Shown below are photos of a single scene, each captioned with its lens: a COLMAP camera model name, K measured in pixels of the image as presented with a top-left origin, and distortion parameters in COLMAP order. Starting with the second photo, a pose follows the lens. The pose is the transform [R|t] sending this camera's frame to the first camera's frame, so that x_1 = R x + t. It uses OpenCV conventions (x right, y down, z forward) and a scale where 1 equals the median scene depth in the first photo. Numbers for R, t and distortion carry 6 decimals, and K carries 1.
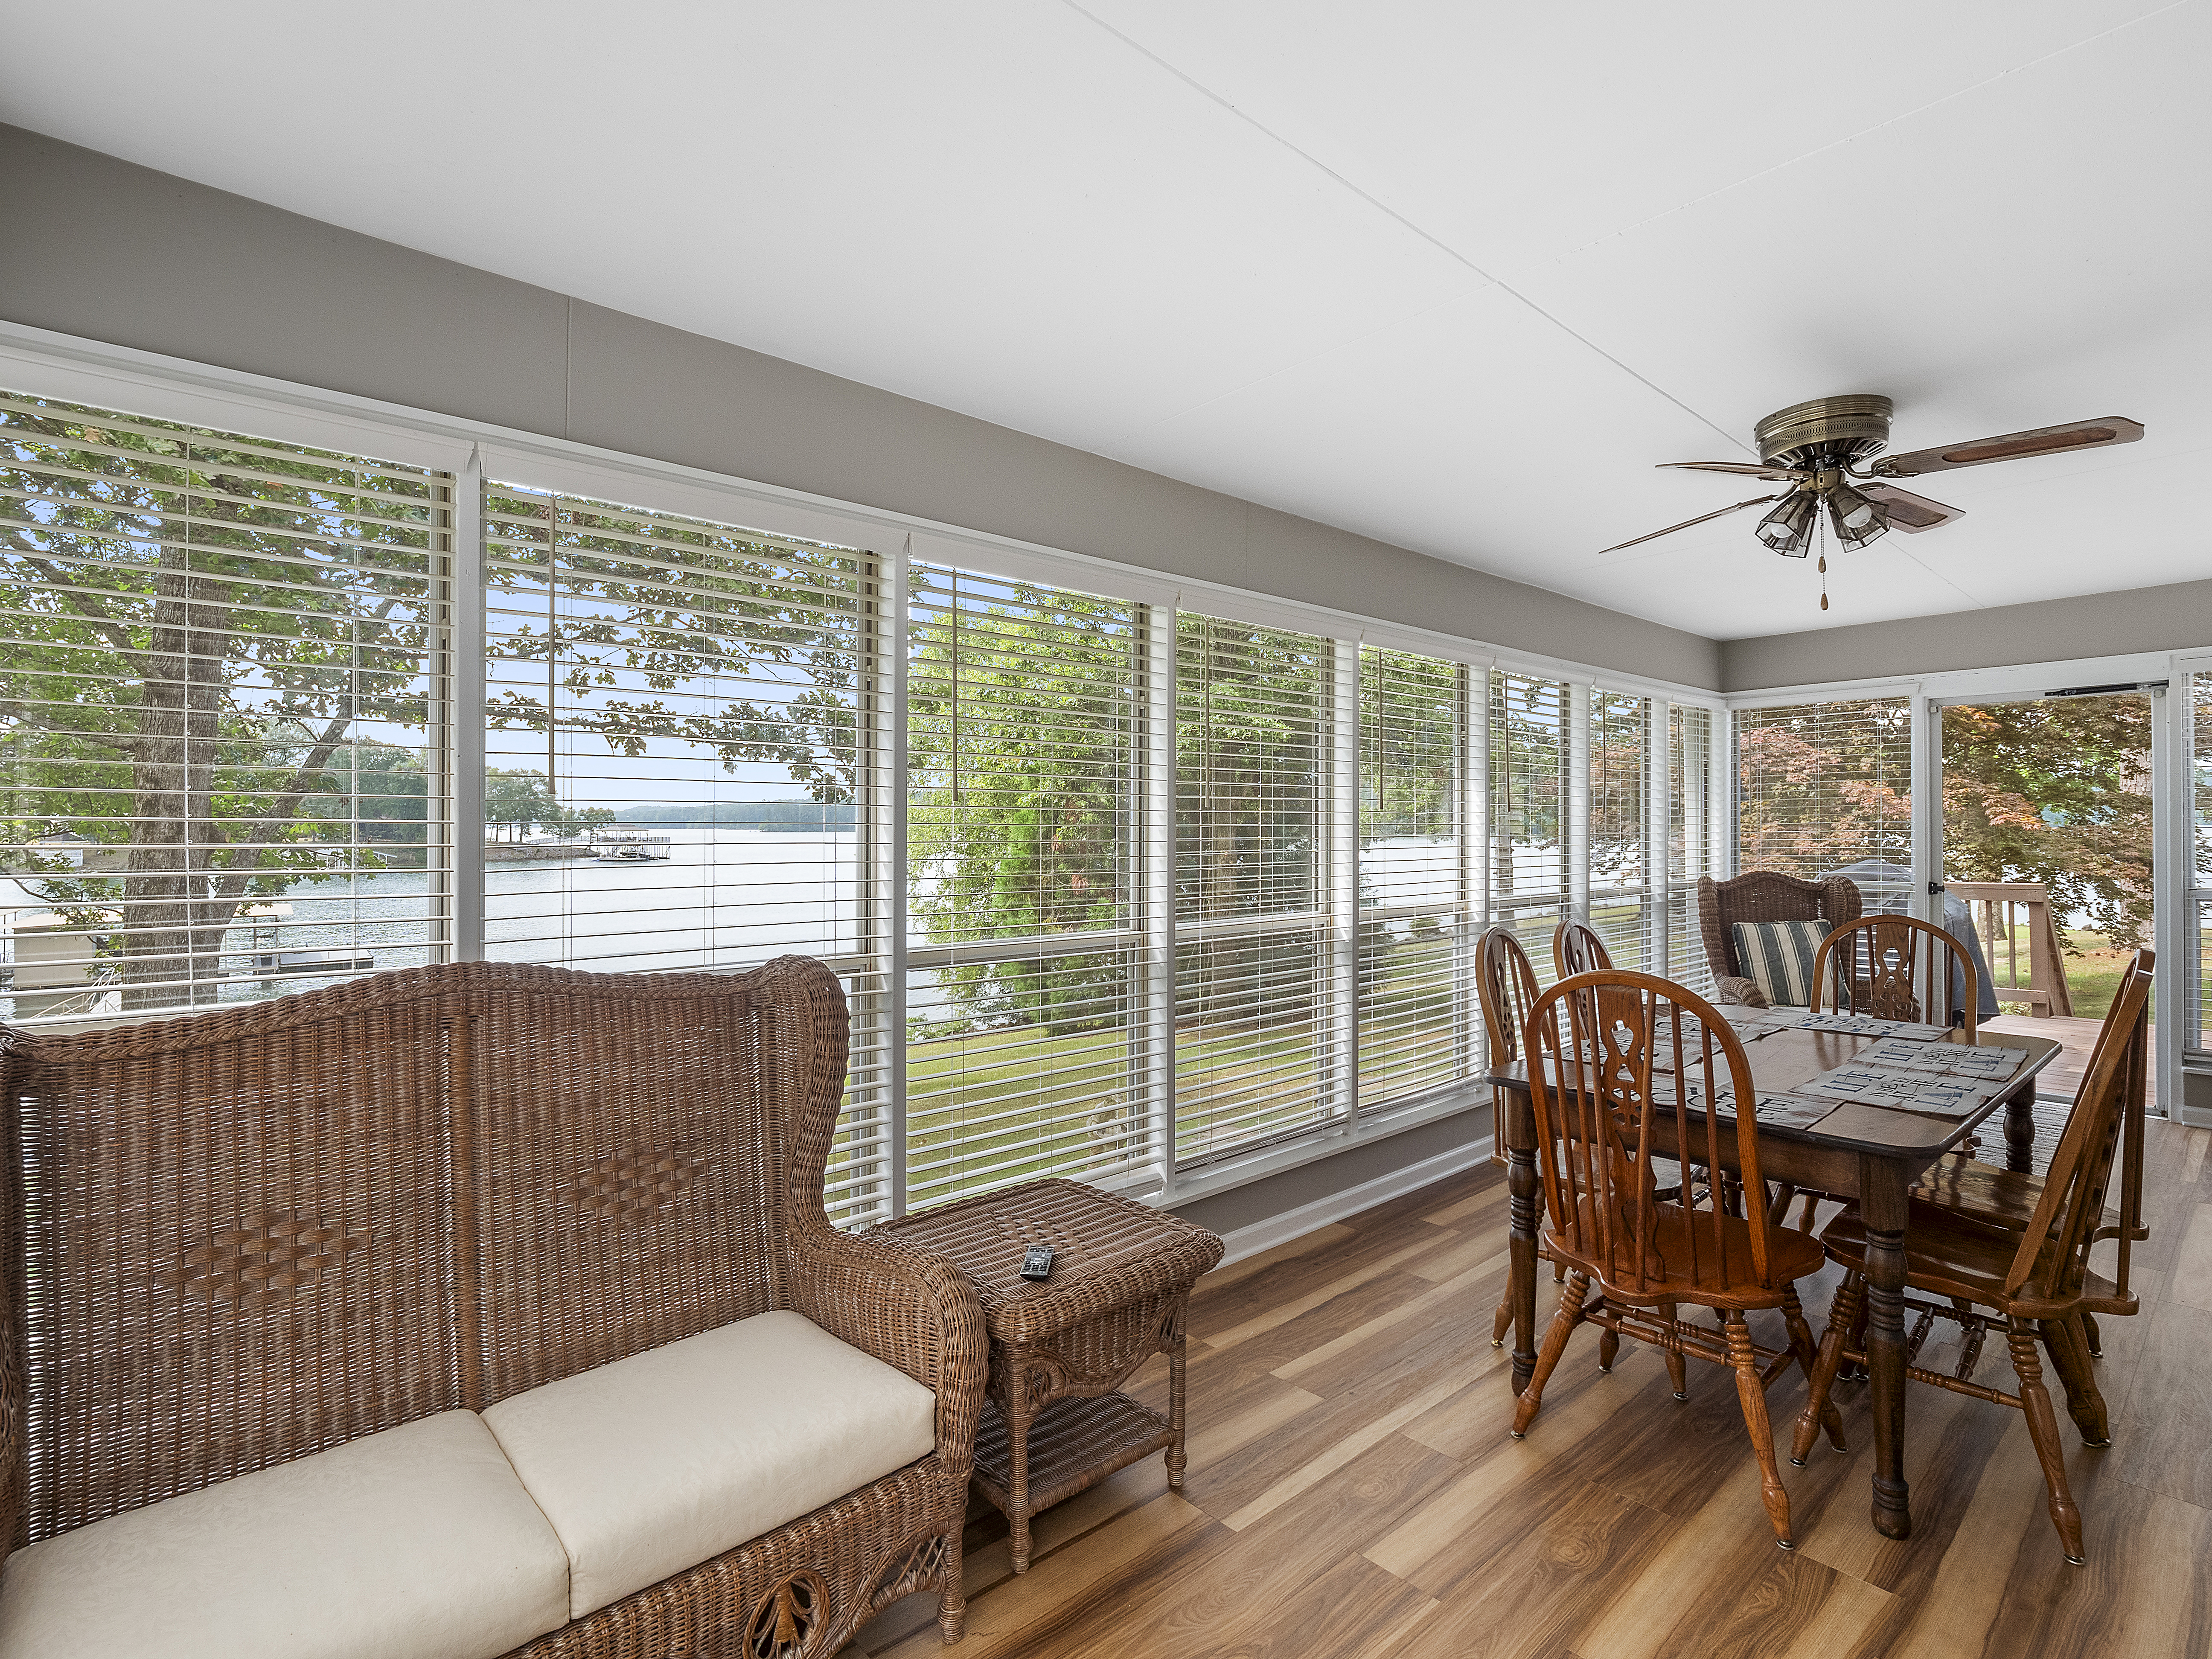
lens RADIAL K [[1096.1, 0, 1106.0], [0, 1096.1, 829.5], [0, 0, 1]] dist [-0.011562, -0.000101]
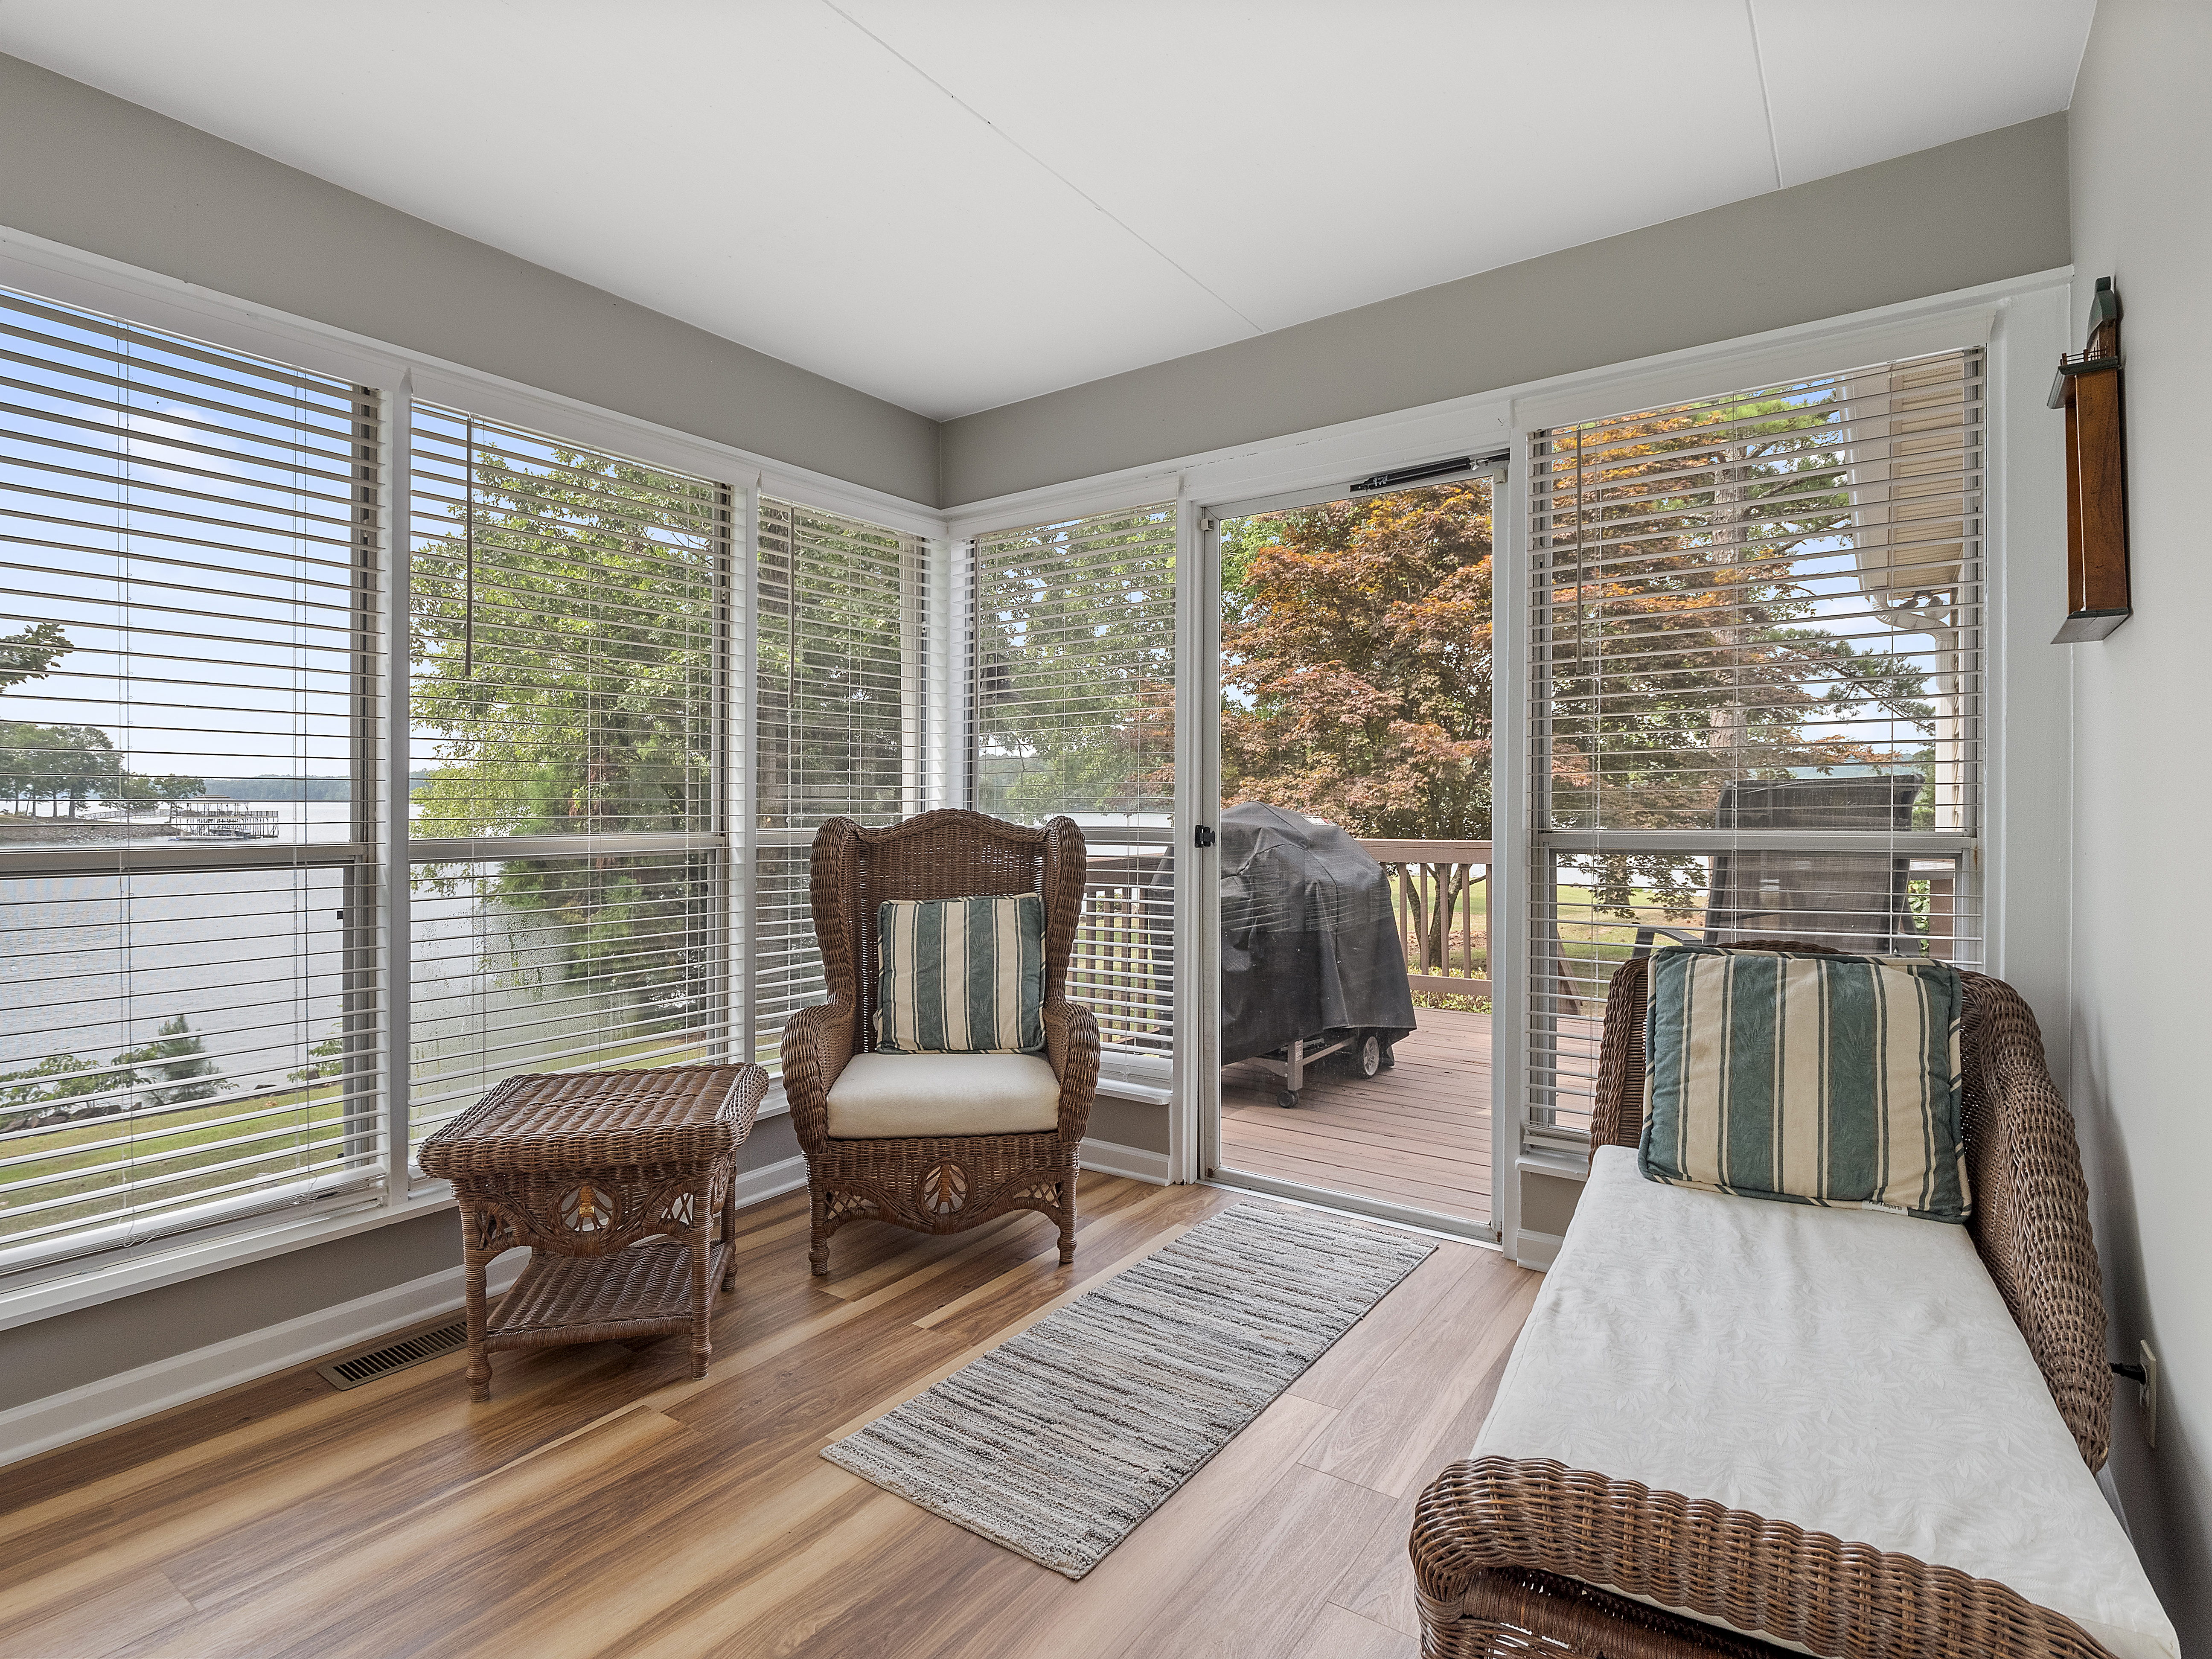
lens RADIAL K [[1142.1, 0, 1106.0], [0, 1142.1, 829.5], [0, 0, 1]] dist [-0.001757, -0.000136]
pose [[0.973036, -0.000060, 0.230653, 0.555366], [-0.004295, 0.999822, 0.018380, 0.038315], [-0.230613, -0.018875, 0.972862, 0.413494]]
